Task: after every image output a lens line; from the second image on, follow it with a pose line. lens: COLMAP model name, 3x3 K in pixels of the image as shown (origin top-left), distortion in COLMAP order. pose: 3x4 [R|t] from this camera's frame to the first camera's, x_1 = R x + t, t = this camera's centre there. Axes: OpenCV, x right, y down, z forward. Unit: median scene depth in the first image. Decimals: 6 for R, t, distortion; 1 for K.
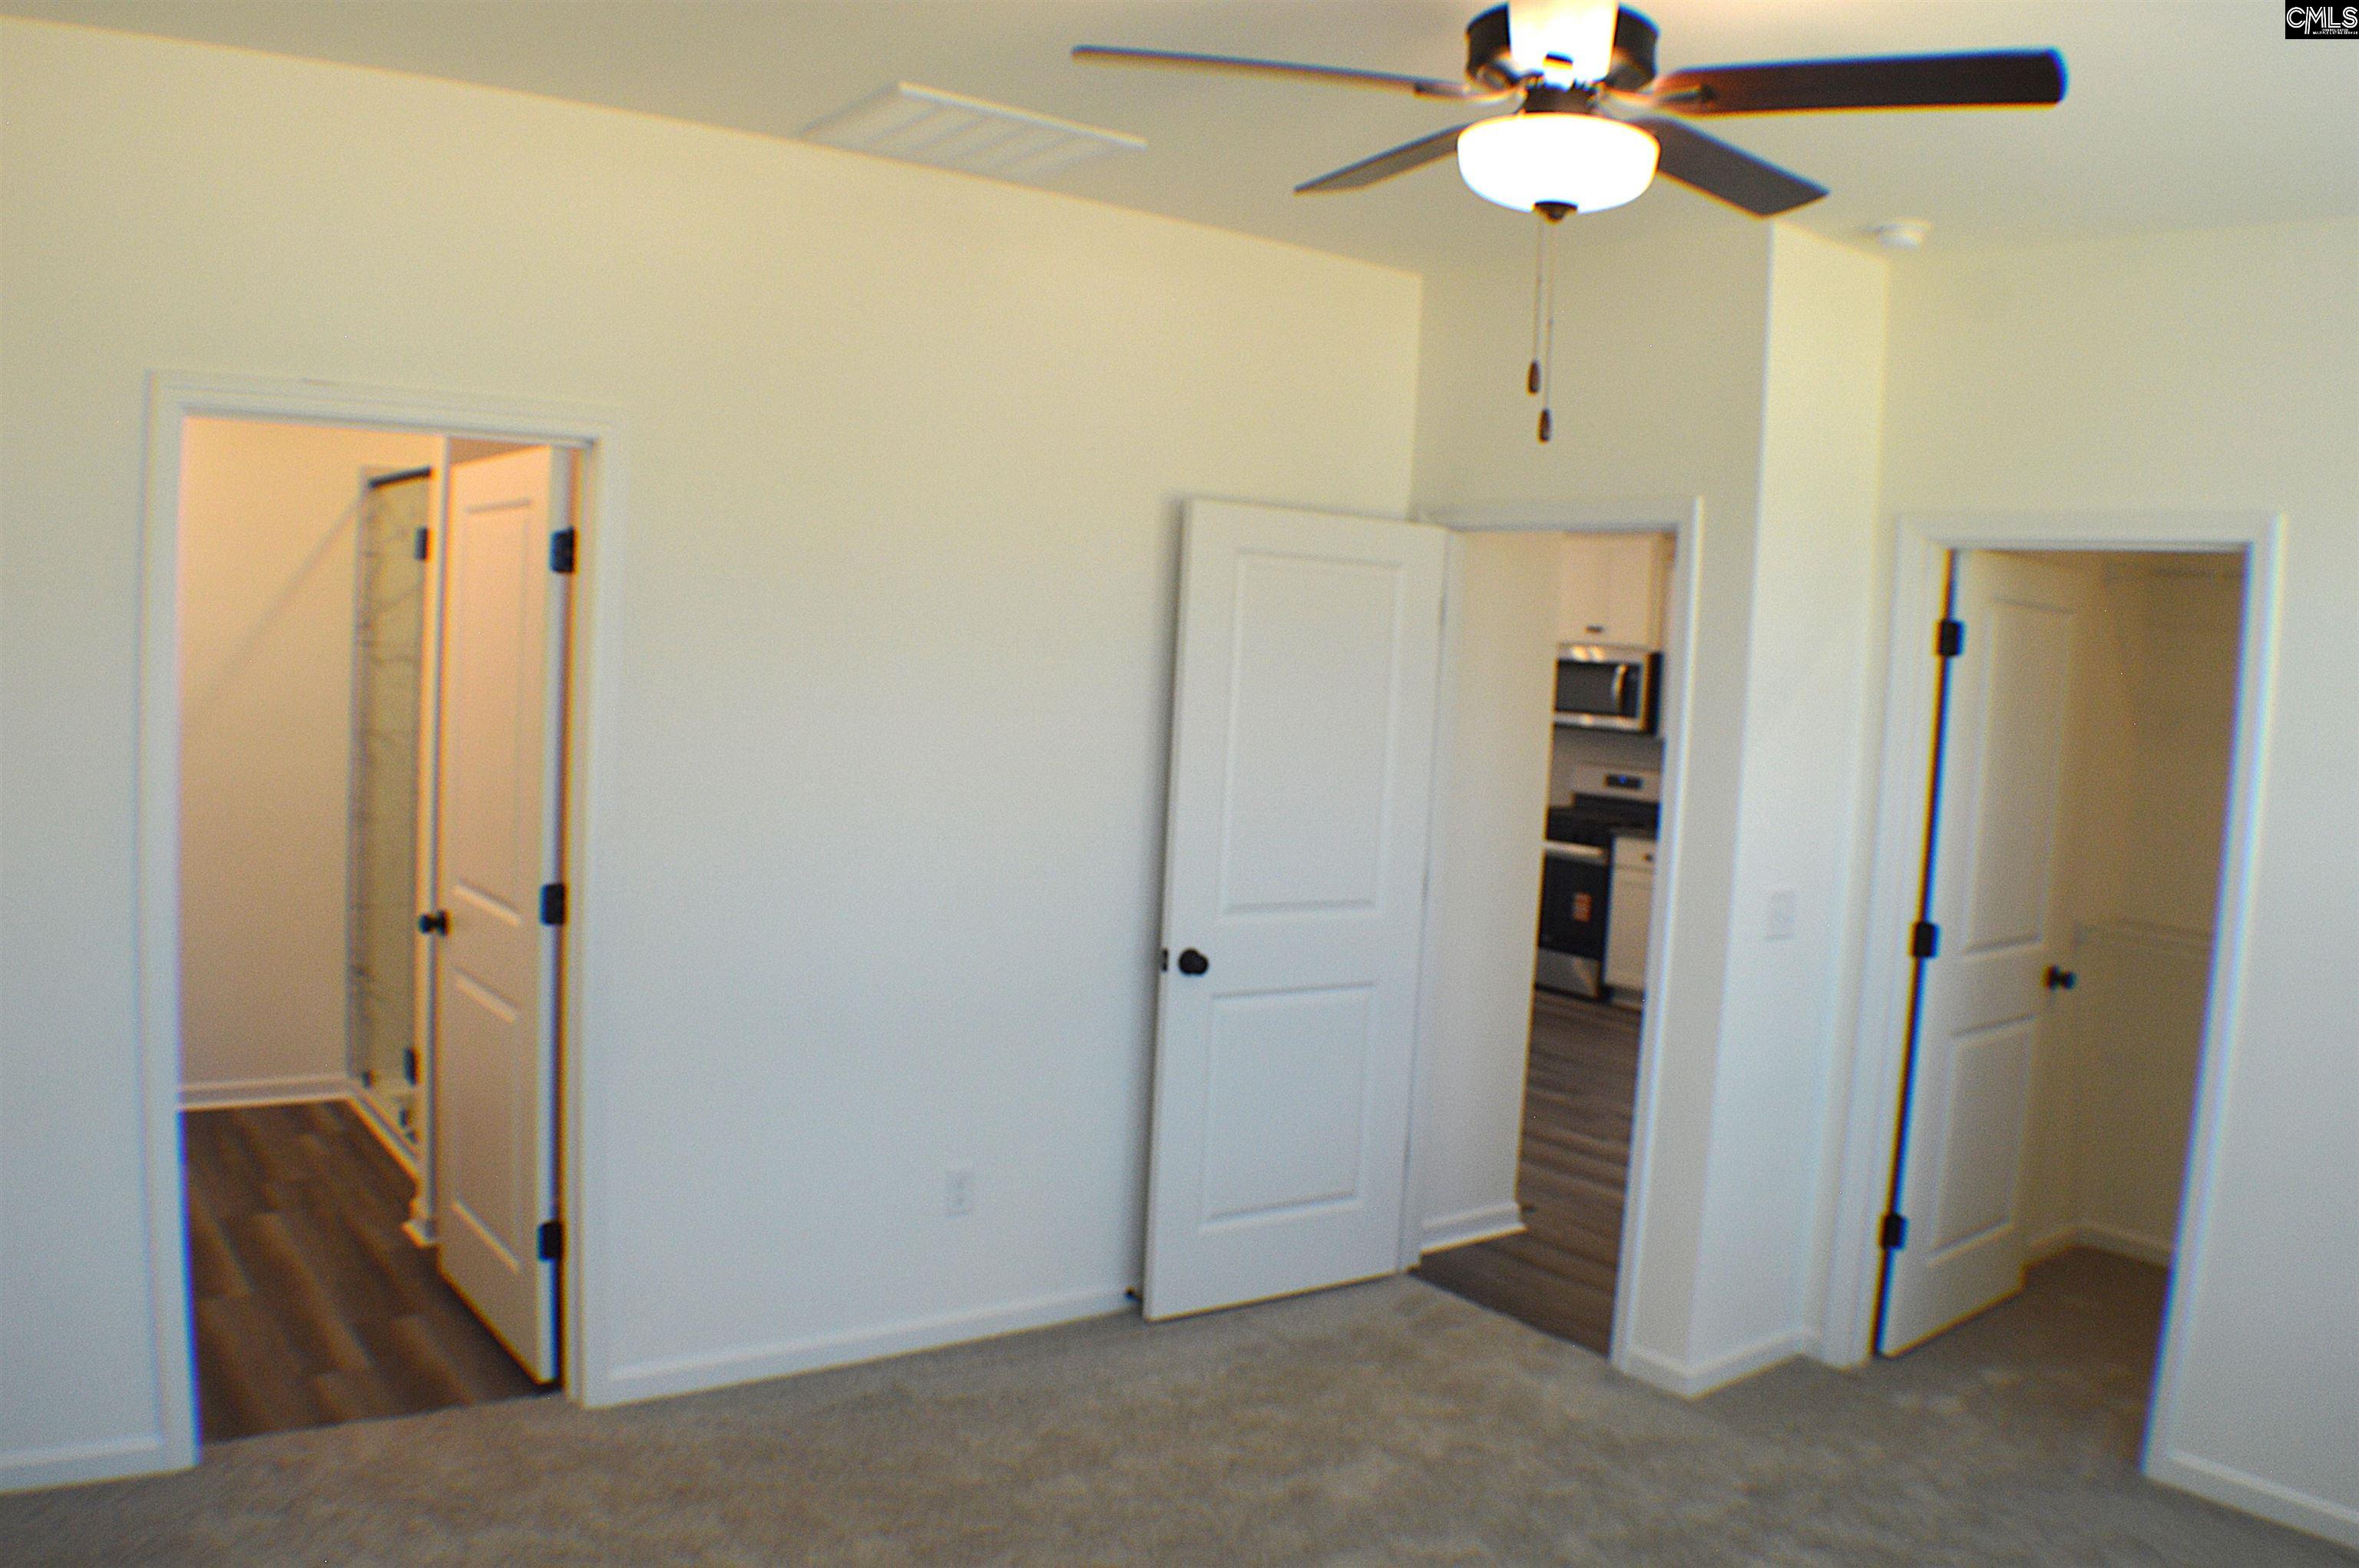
lens RADIAL K [[1851.9, 0, 1179.5], [0, 1851.9, 784.0], [0, 0, 1]] dist [-0.211265, 0.053887]
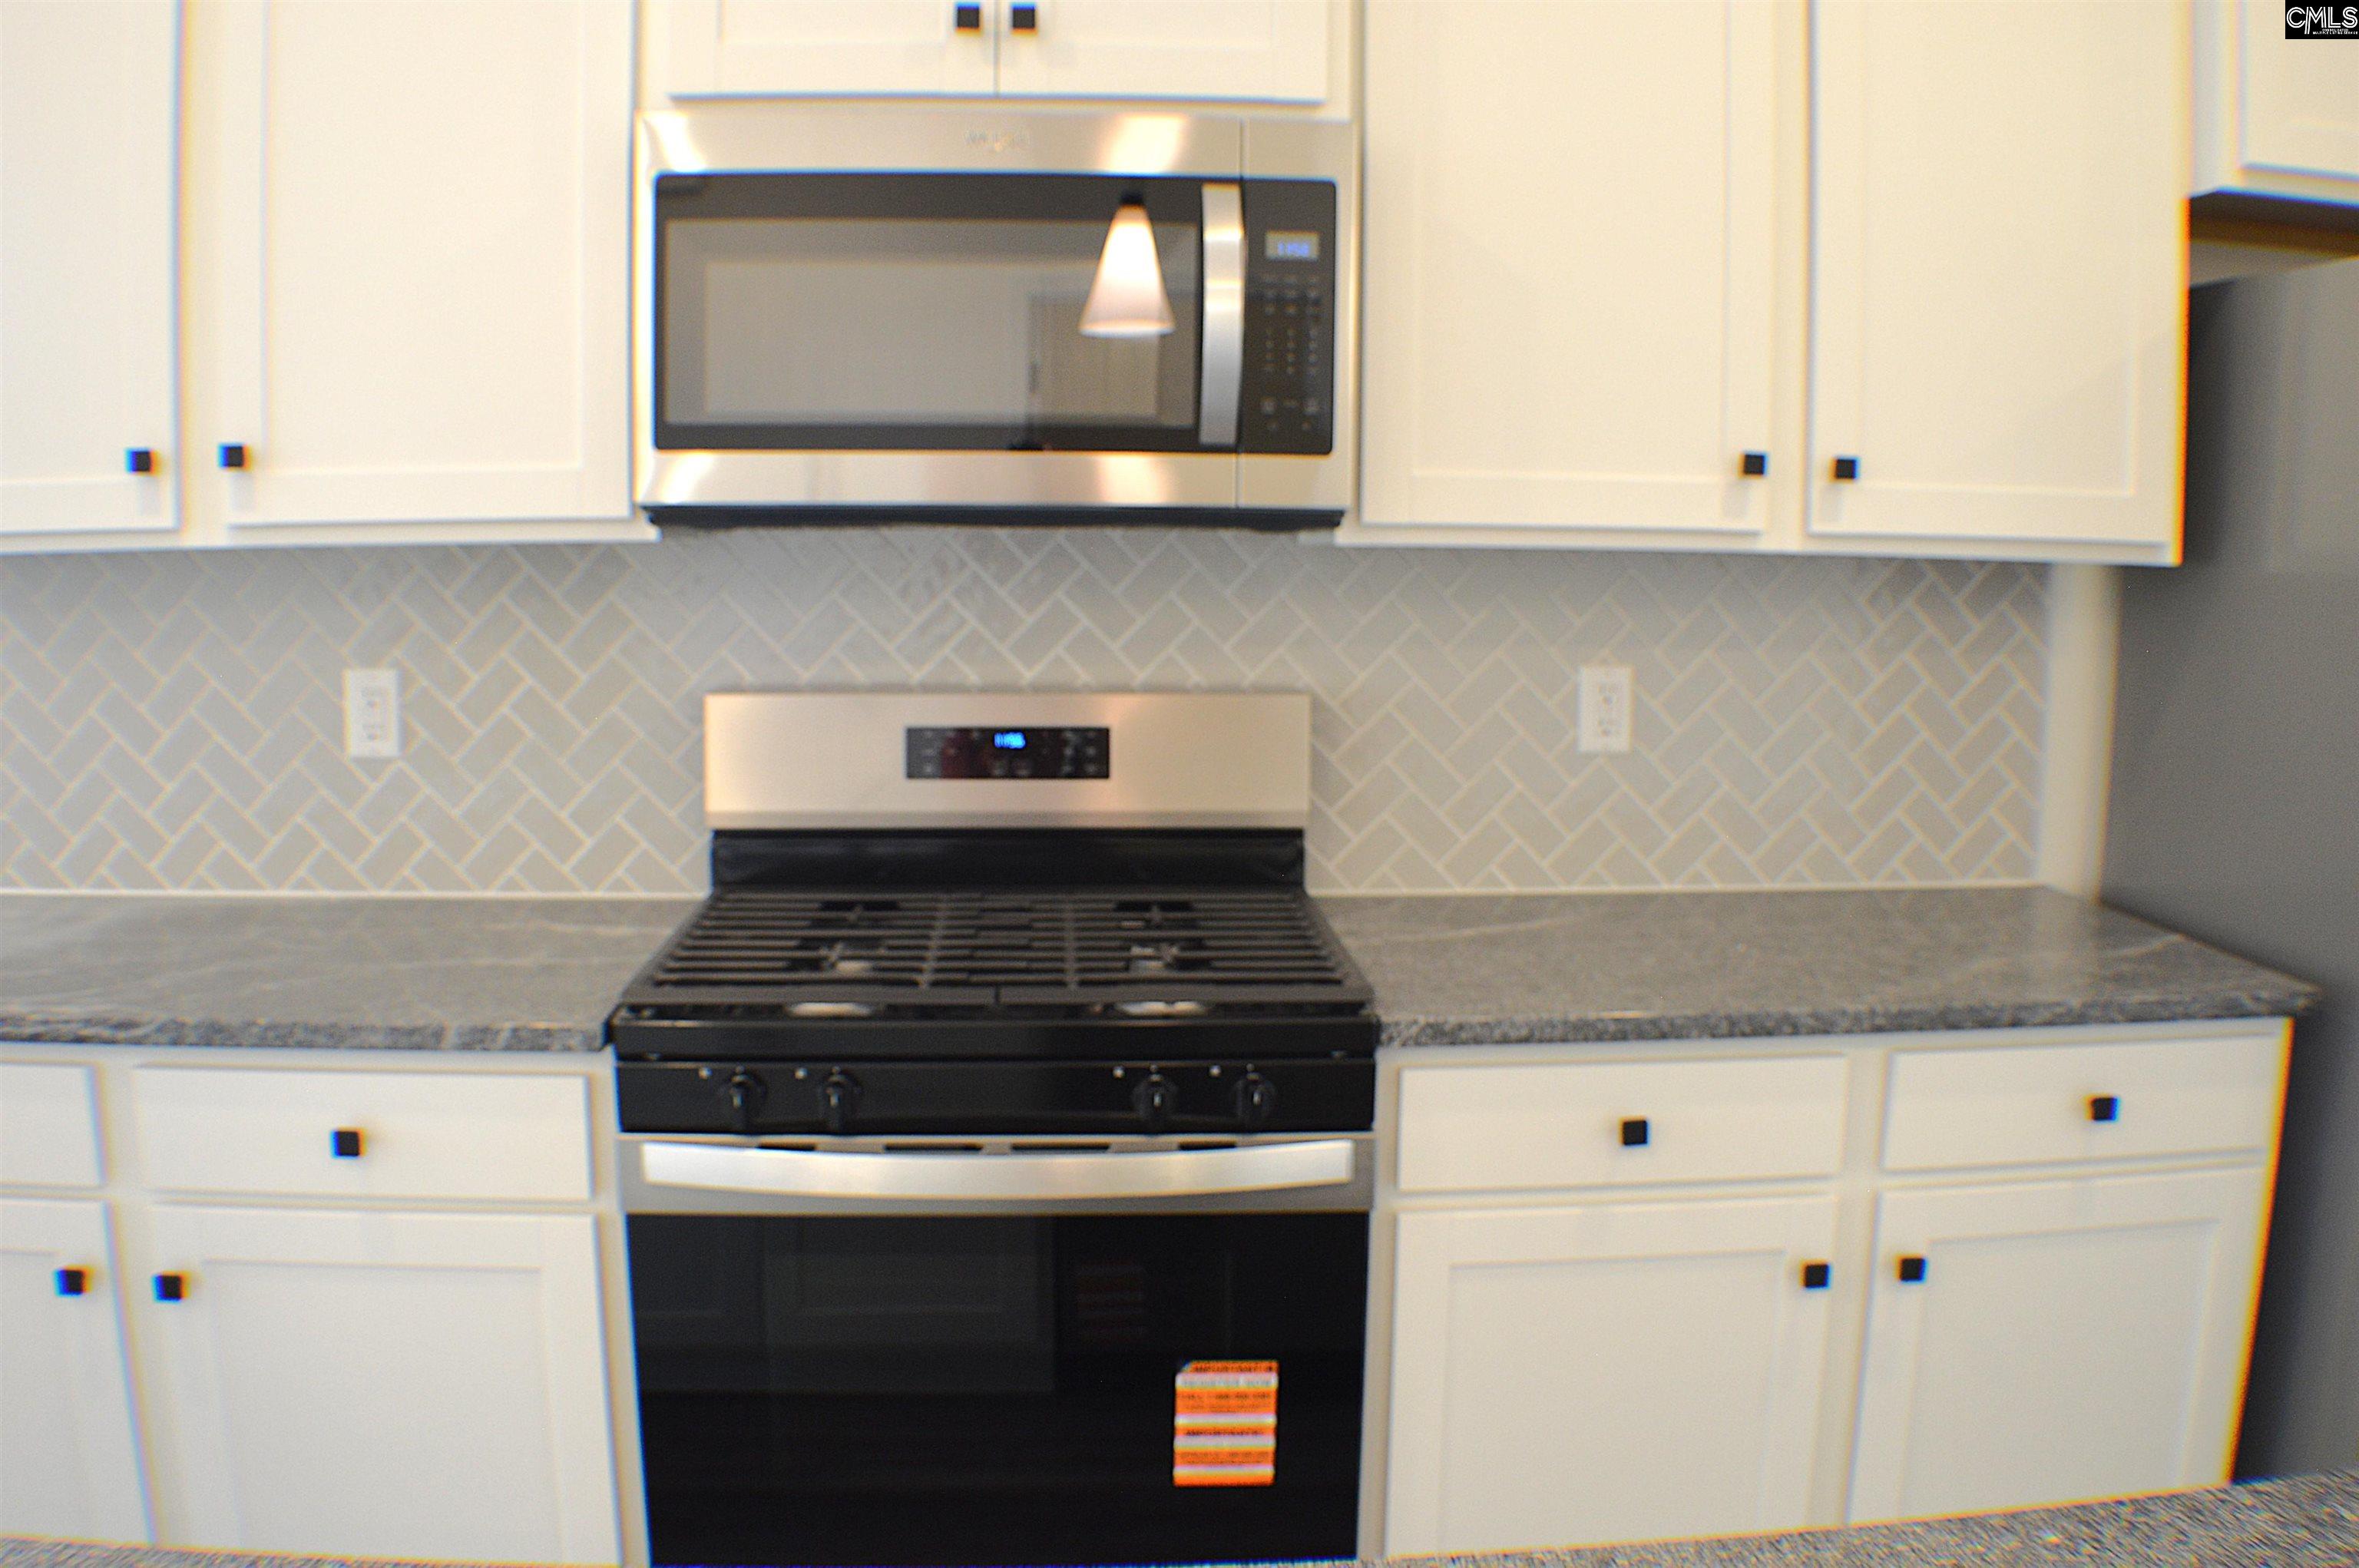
lens RADIAL K [[1905.2, 0, 1179.5], [0, 1905.2, 784.0], [0, 0, 1]] dist [-0.179707, 0.004367]
pose [[0.545718, -0.166533, 0.821254, 0.062383], [0.079154, 0.985916, 0.147325, -0.031593], [-0.834222, -0.015392, 0.551214, 0.892505]]
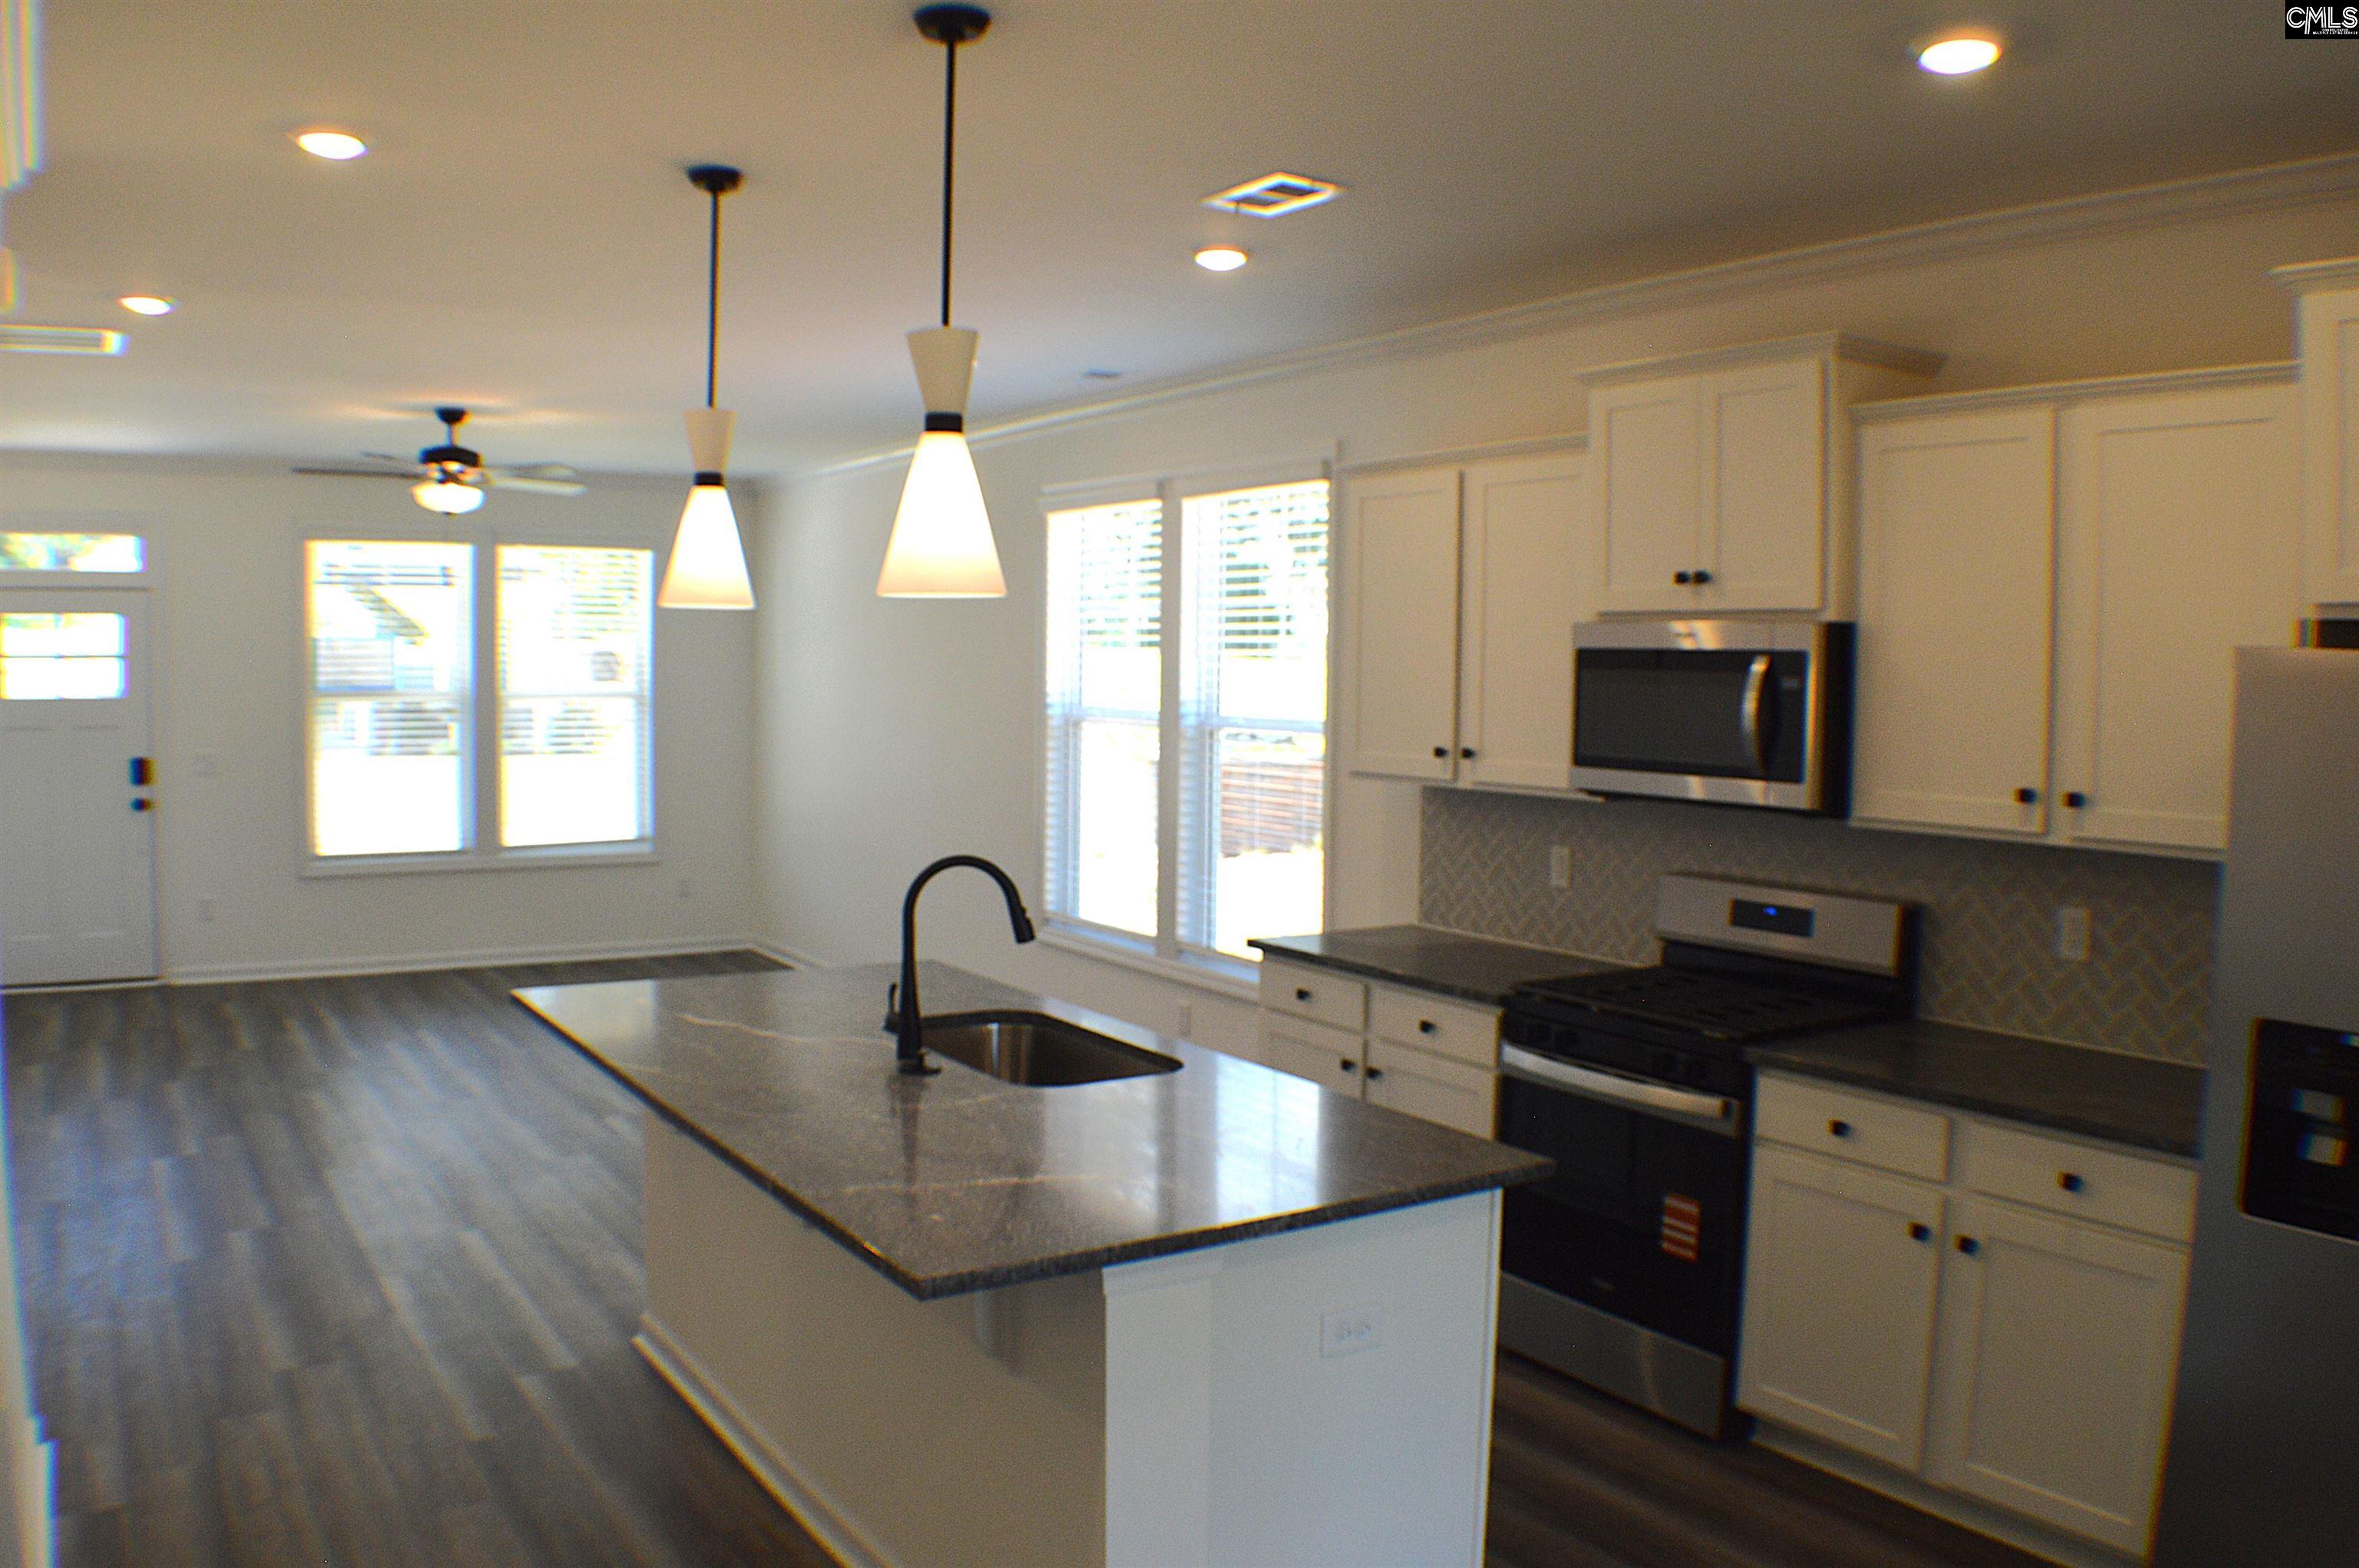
lens RADIAL K [[1851.9, 0, 1179.5], [0, 1851.9, 784.0], [0, 0, 1]] dist [-0.211265, 0.053887]
pose [[0.996700, -0.034866, -0.073301, 0.137523], [0.034213, 0.999363, -0.010145, -0.035836], [0.073608, 0.007604, 0.997258, 0.571555]]
